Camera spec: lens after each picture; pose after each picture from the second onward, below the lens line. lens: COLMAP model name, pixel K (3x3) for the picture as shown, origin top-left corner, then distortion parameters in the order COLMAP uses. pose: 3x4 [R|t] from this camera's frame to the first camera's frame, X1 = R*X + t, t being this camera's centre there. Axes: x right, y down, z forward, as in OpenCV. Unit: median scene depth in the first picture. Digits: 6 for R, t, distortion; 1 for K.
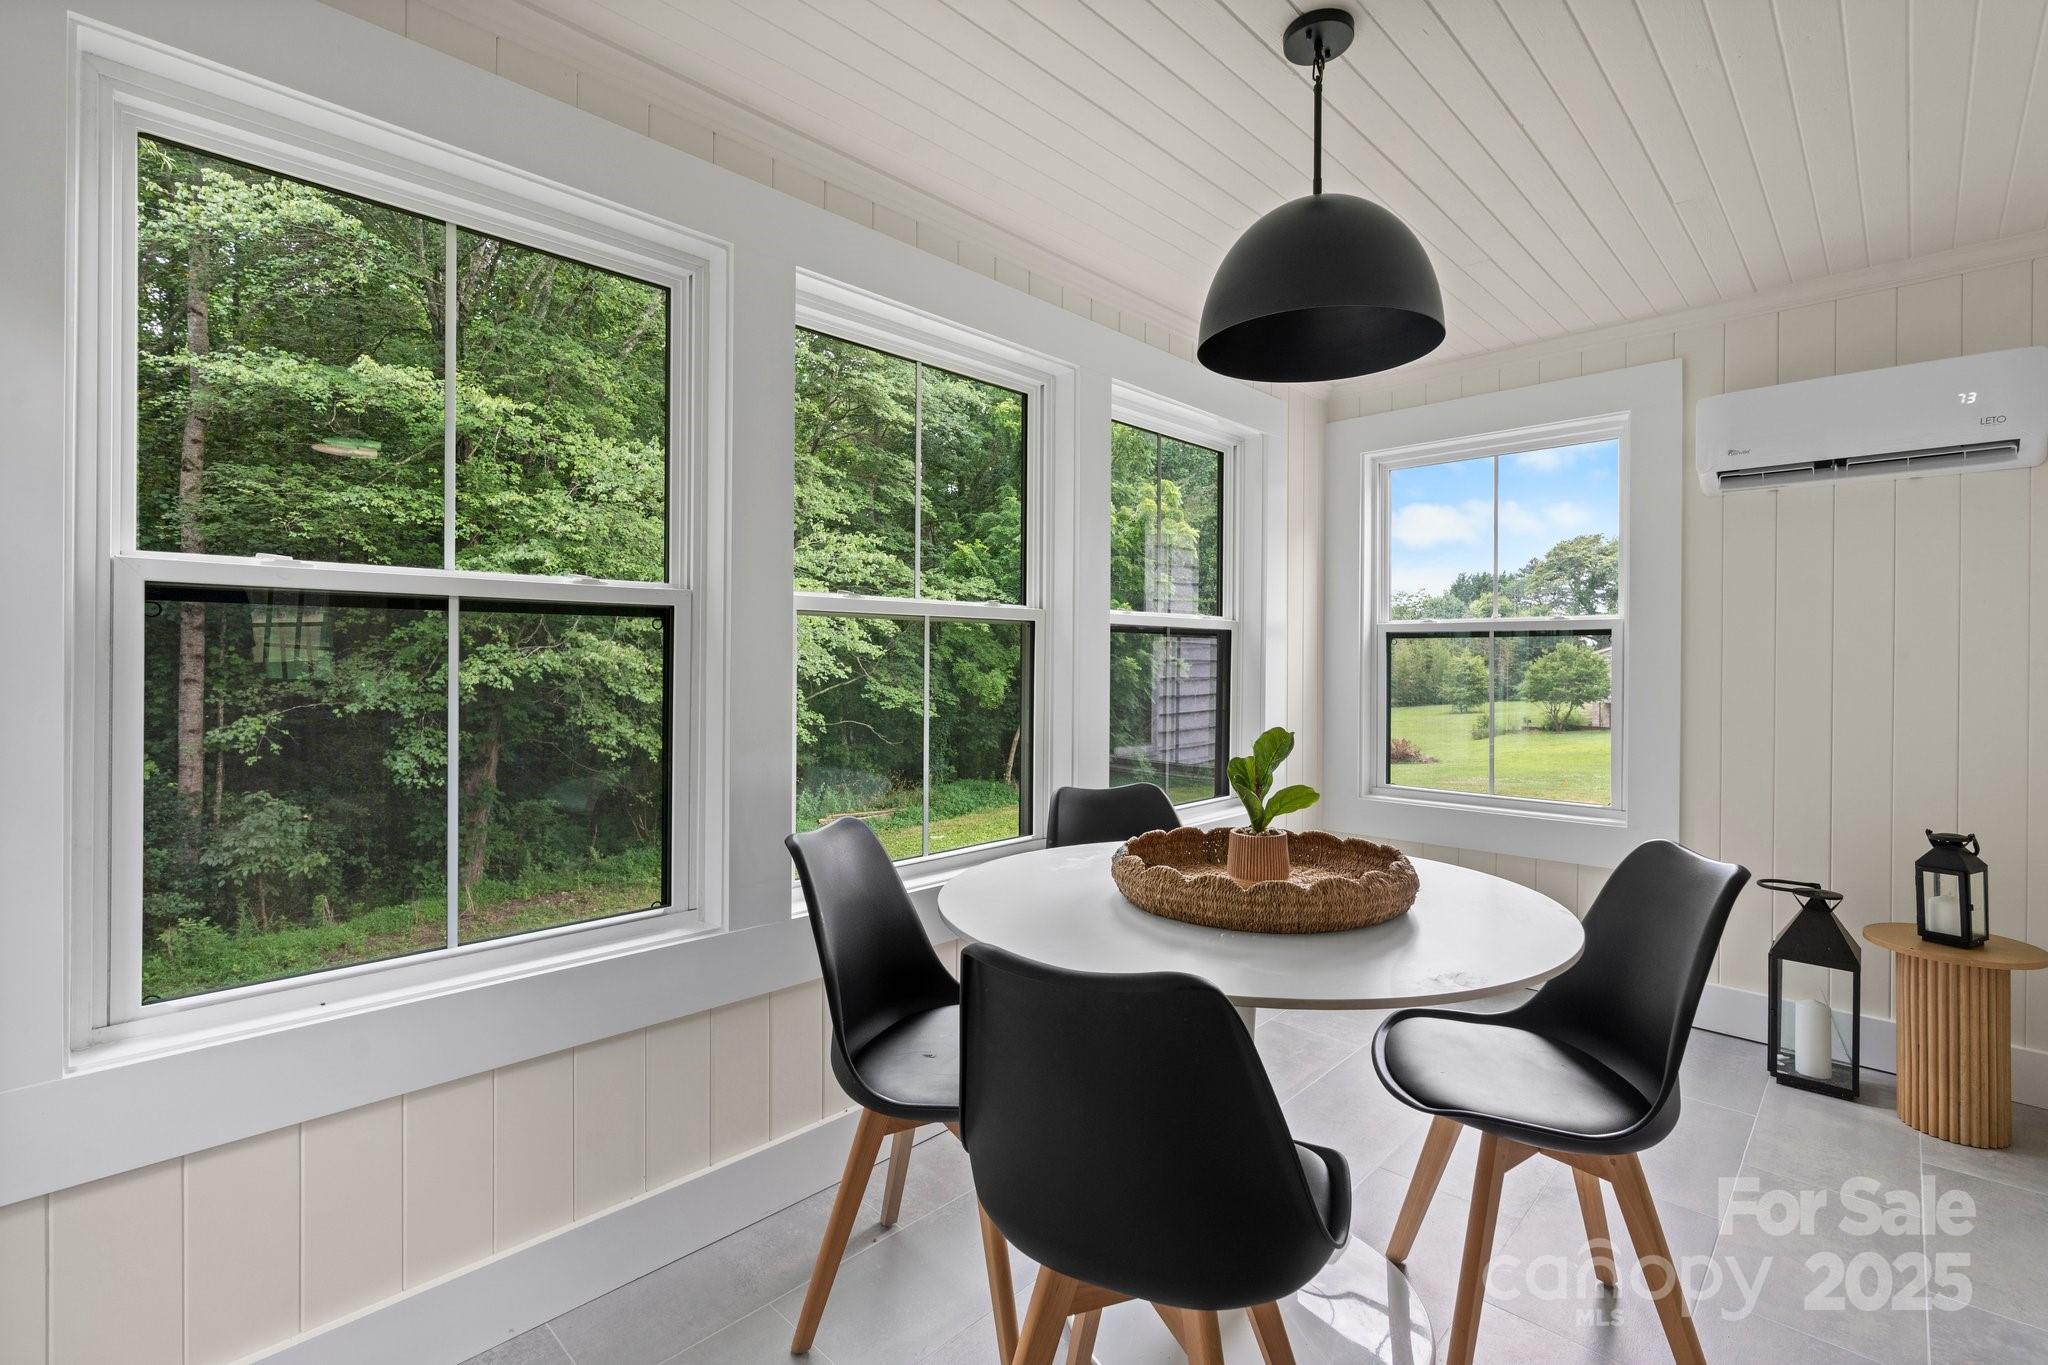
lens RADIAL K [[930.5, 0, 1002.5], [0, 930.5, 656.9], [0, 0, 1]] dist [-0.002116, -0.000081]
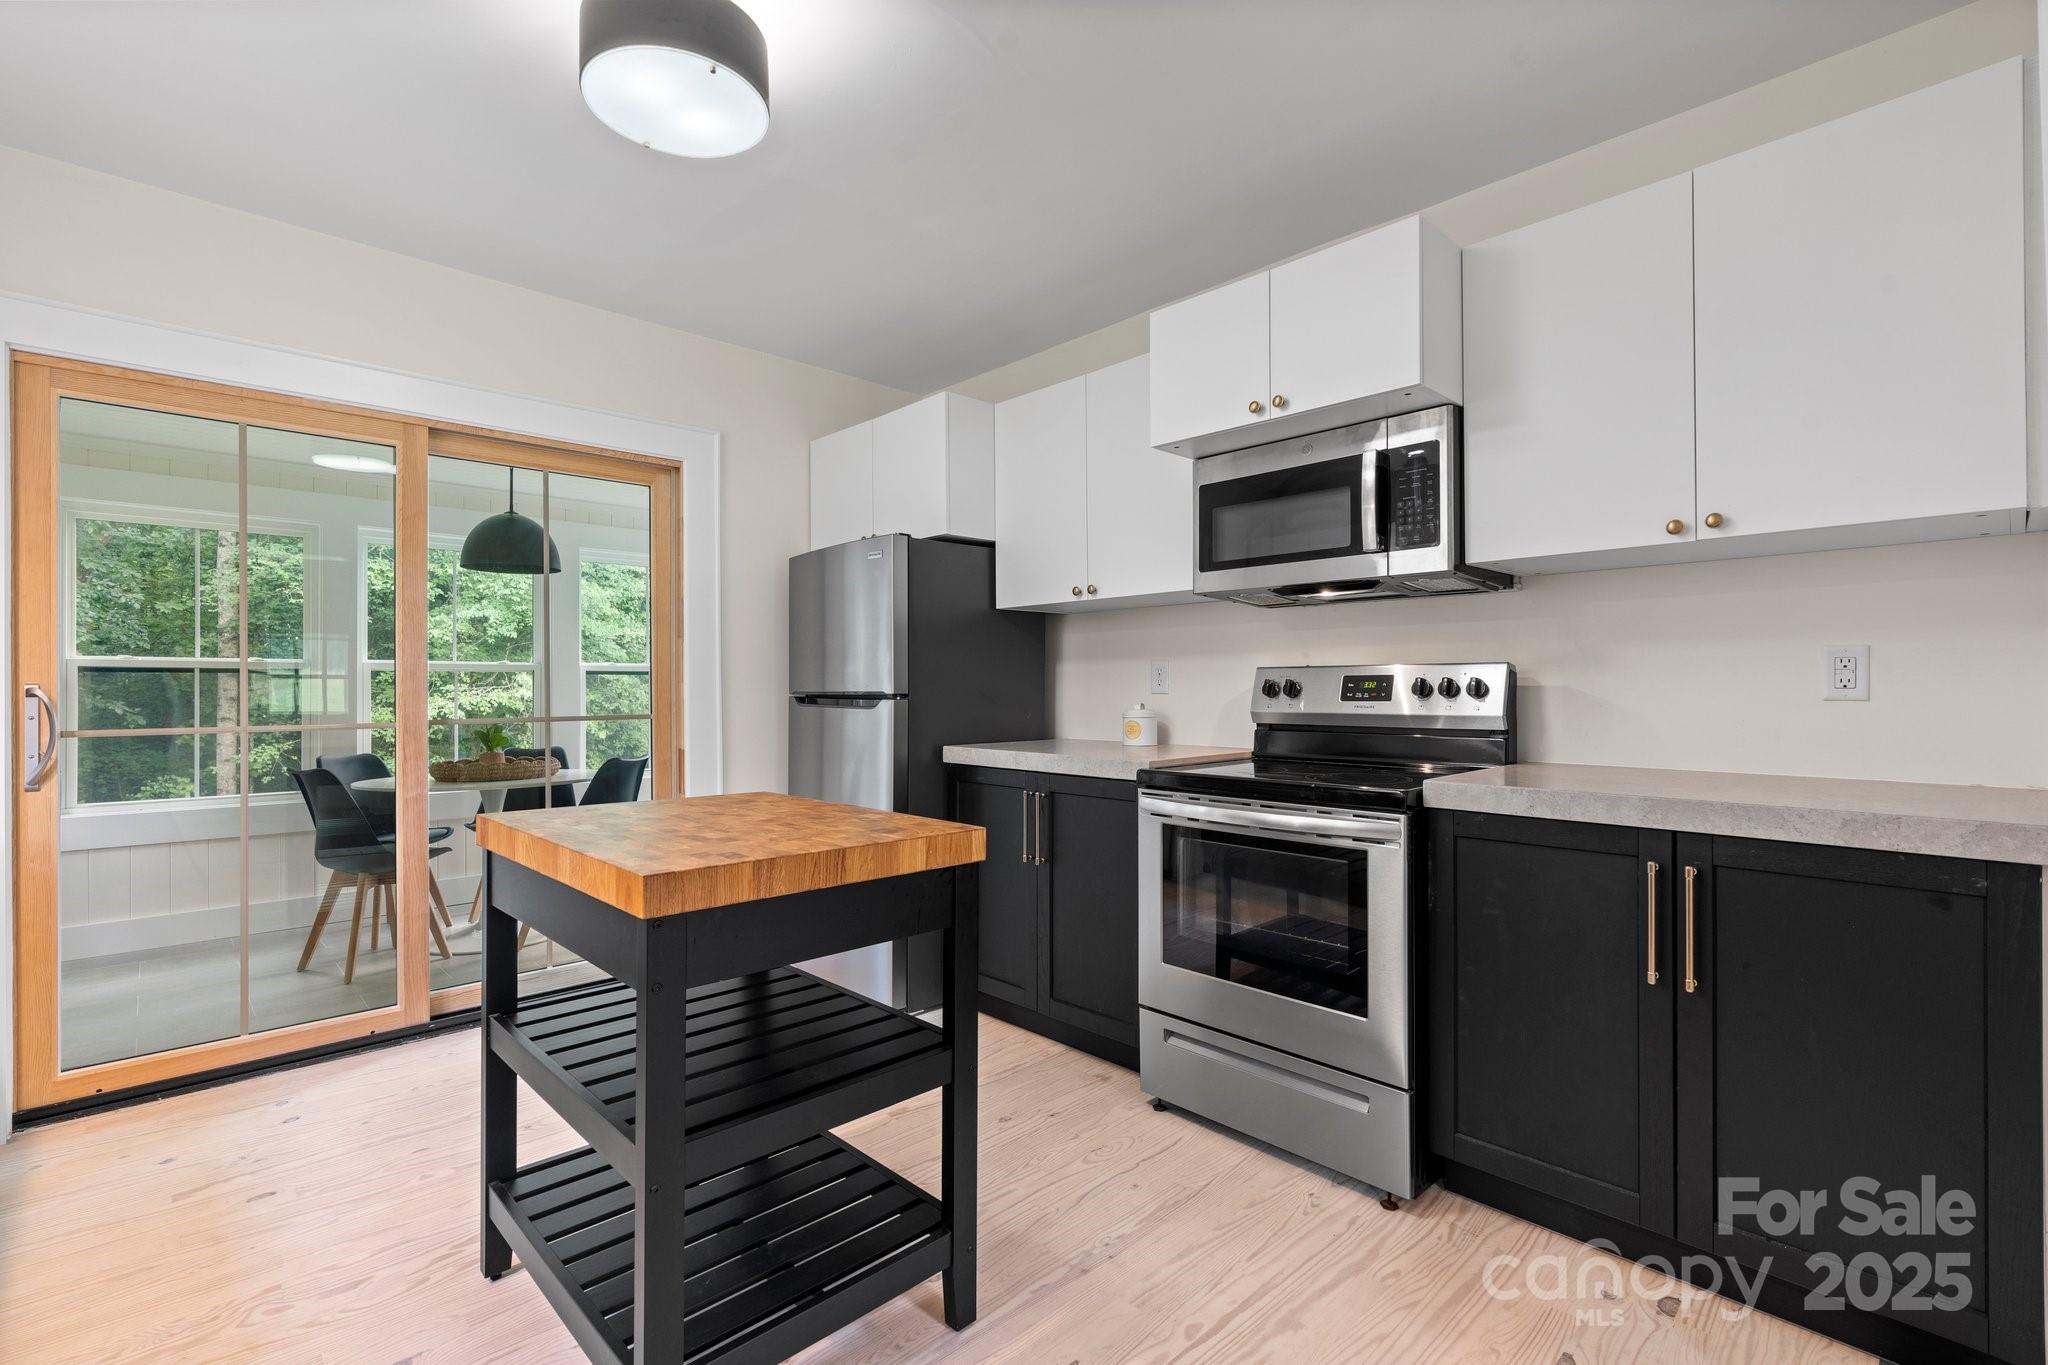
lens RADIAL K [[930.5, 0, 1019.1], [0, 930.5, 694.2], [0, 0, 1]] dist [-0.002116, -0.000081]
pose [[0.999106, -0.016184, -0.039067, 0.268615], [0.016384, 0.999854, 0.004790, 0.005539], [0.038984, -0.005426, 0.999225, -0.226843]]
